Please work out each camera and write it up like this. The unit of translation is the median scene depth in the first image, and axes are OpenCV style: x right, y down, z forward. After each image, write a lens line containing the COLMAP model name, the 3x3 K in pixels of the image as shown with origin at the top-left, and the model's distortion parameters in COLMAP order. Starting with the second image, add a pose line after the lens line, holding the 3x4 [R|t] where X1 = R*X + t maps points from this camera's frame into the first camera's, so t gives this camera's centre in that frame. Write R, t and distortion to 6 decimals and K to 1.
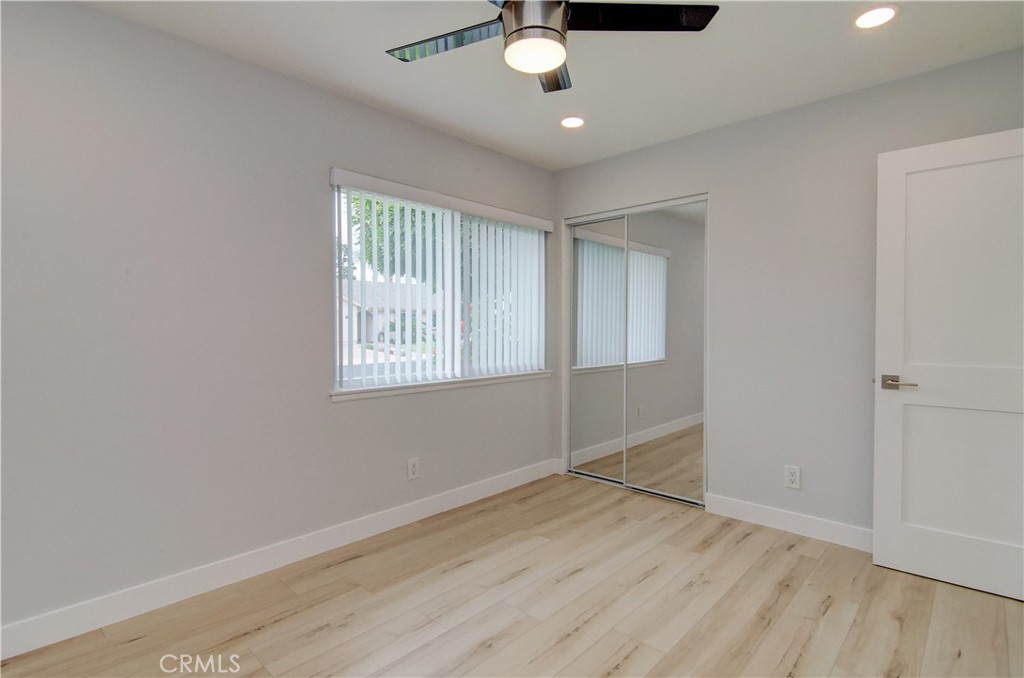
lens RADIAL K [[508.8, 0, 516.4], [0, 508.8, 324.4], [0, 0, 1]] dist [-0.002416, -0.002335]
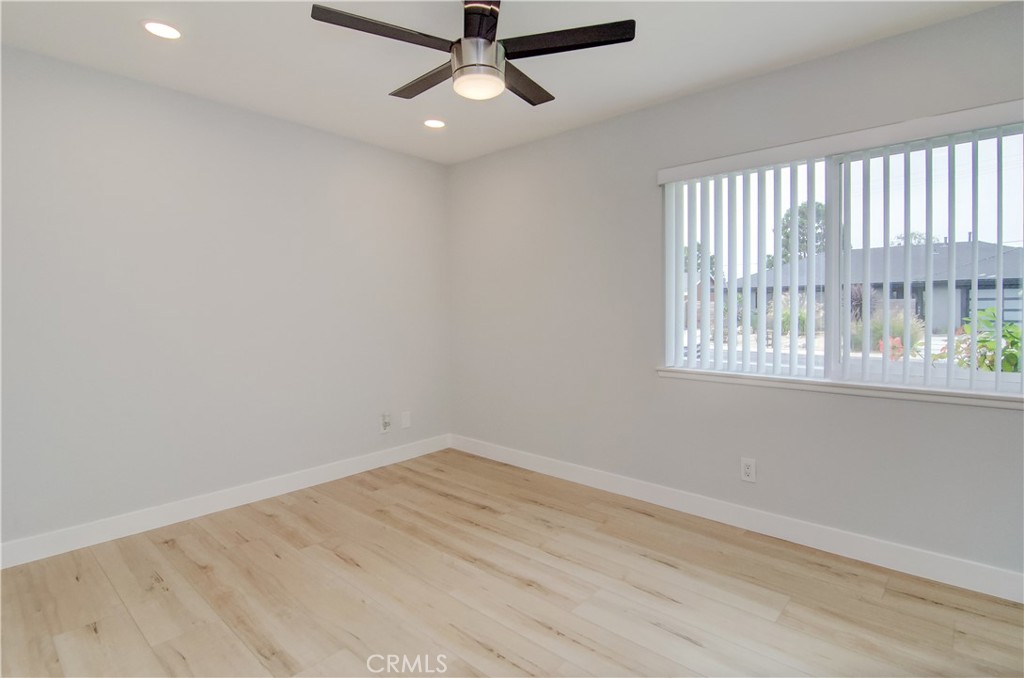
lens RADIAL K [[508.8, 0, 510.5], [0, 508.8, 333.3], [0, 0, 1]] dist [-0.002416, -0.002335]
pose [[0.001571, 0.047926, -0.998850, 0.680627], [0.010989, 0.998790, 0.047940, -0.000608], [0.999938, -0.011052, 0.001043, 0.603106]]
